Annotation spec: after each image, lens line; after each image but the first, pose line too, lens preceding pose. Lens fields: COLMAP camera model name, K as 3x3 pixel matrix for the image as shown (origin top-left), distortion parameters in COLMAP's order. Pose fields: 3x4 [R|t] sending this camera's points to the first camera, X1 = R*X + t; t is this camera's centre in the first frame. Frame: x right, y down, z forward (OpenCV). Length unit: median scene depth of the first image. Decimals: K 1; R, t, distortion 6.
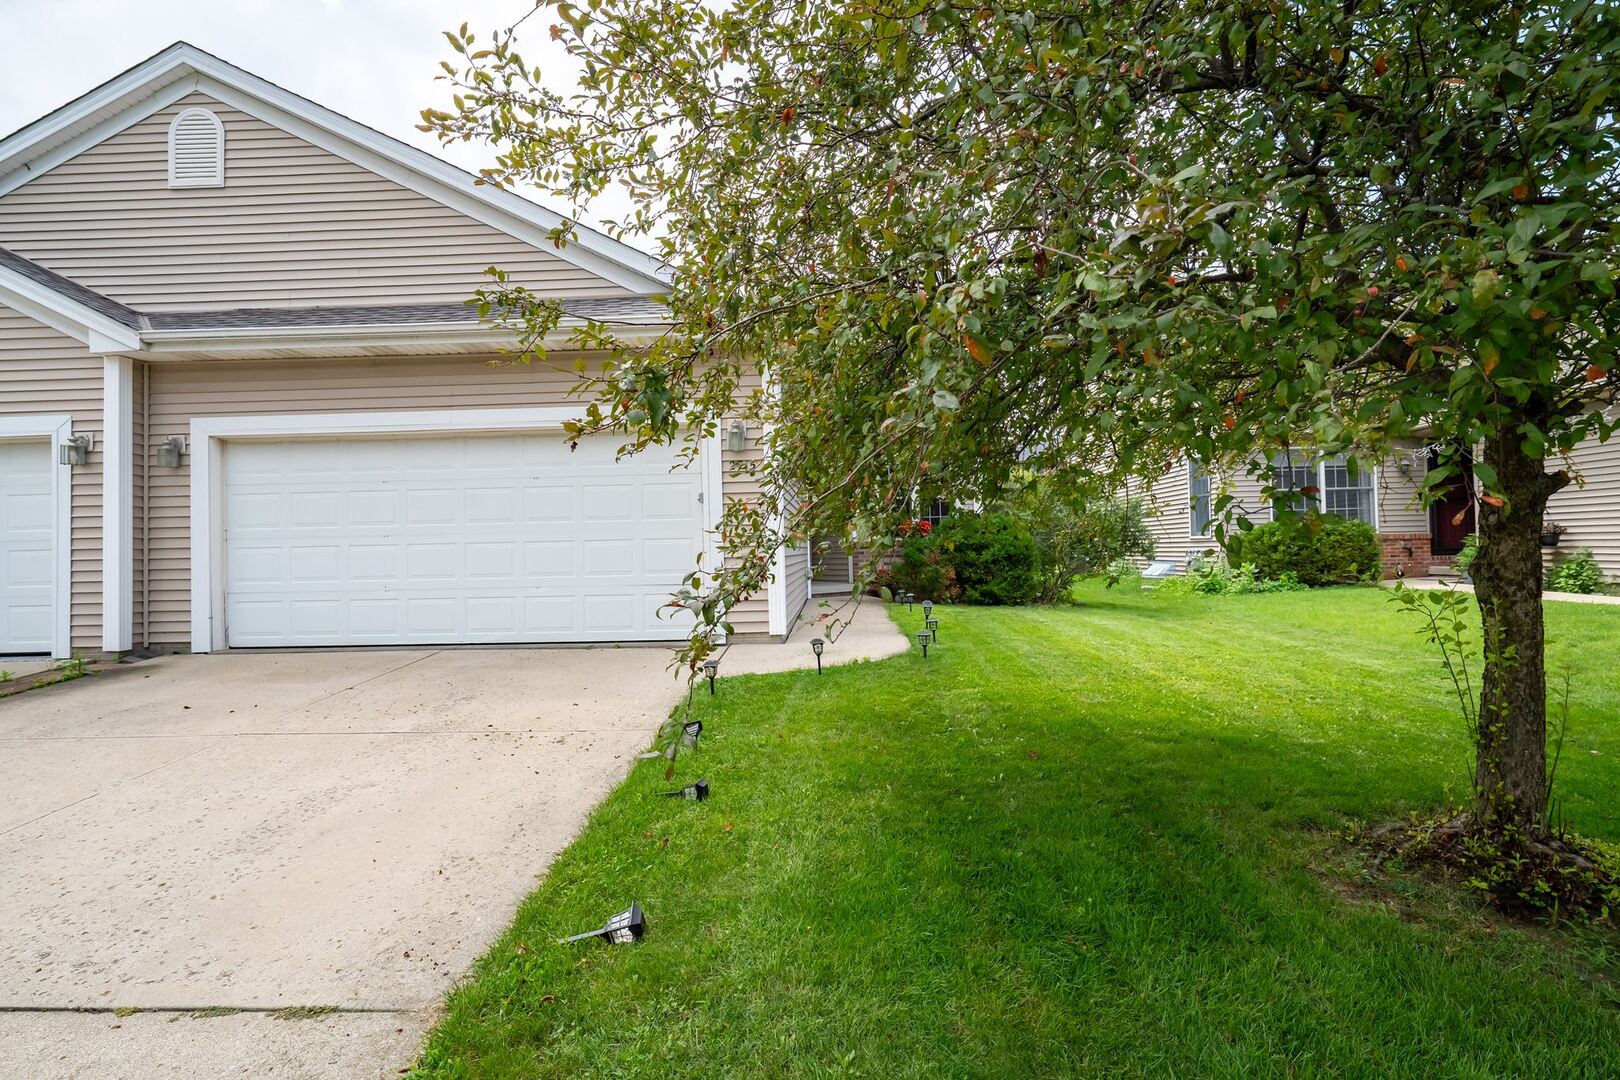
lens RADIAL K [[817.4, 0, 808.8], [0, 817.4, 532.9], [0, 0, 1]] dist [-0.003257, 0.000367]
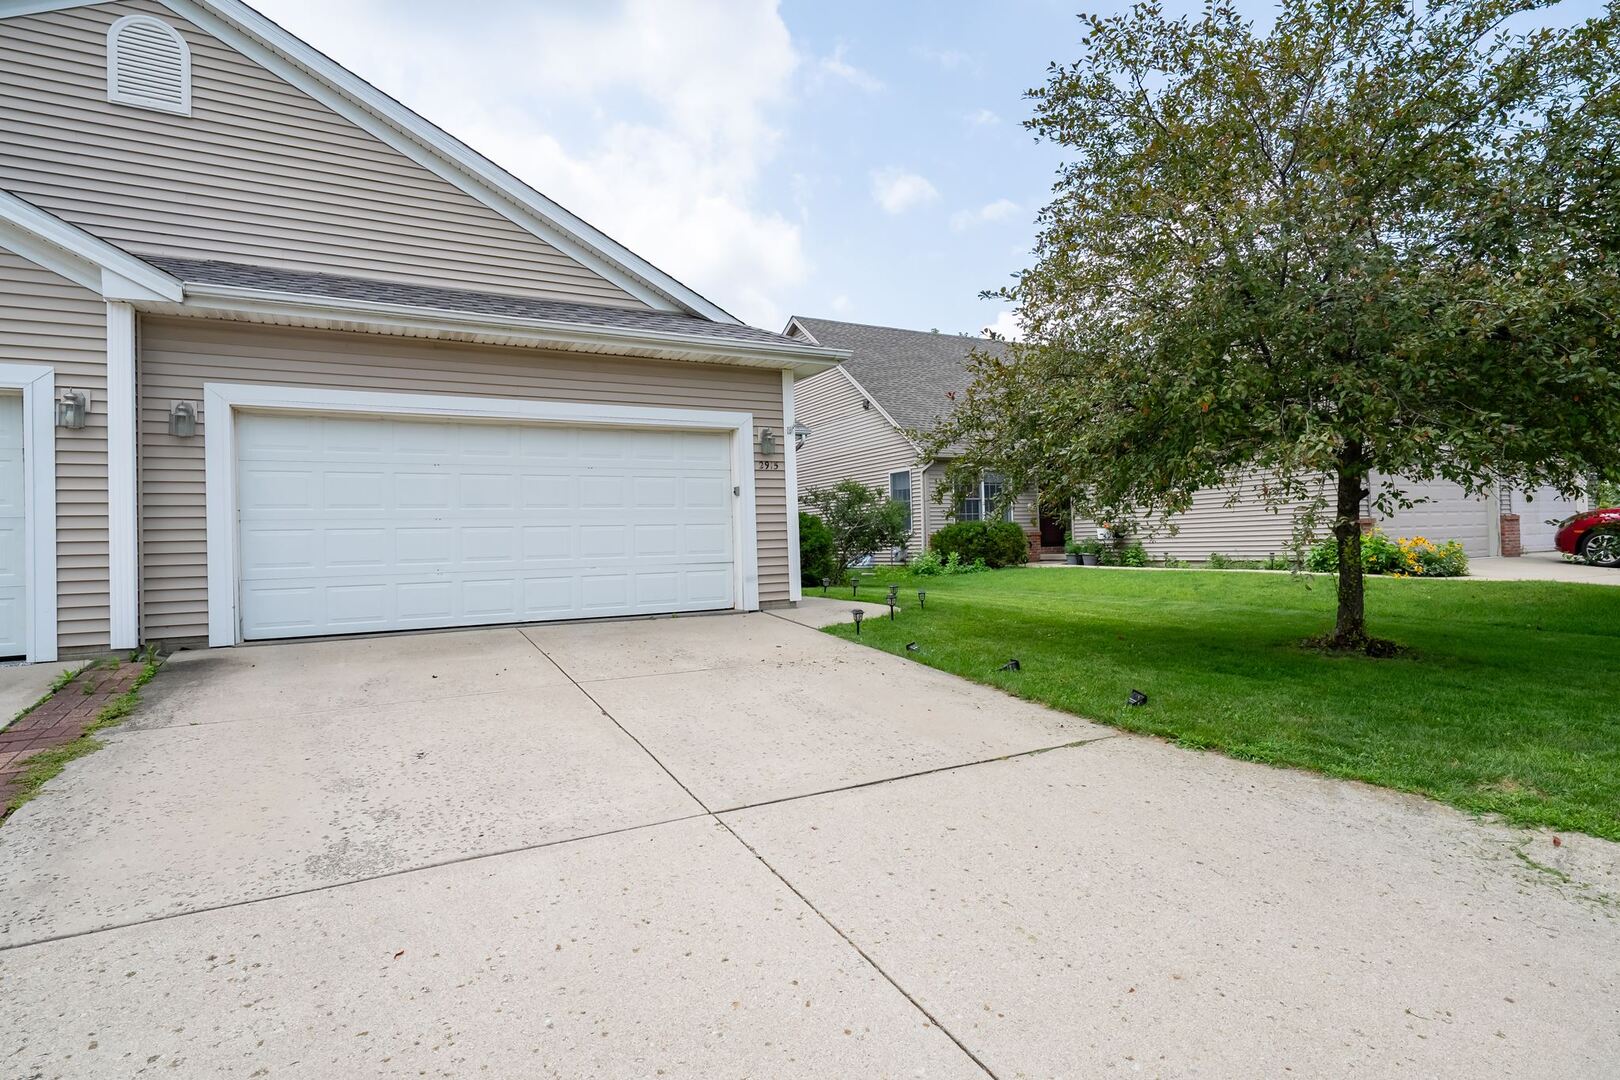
lens RADIAL K [[817.4, 0, 812.4], [0, 817.4, 536.7], [0, 0, 1]] dist [-0.003257, 0.000367]
pose [[0.862657, 0.002891, 0.505781, -0.630442], [-0.002026, 0.999995, -0.002261, 0.026718], [-0.505785, 0.000925, 0.862659, -0.095648]]
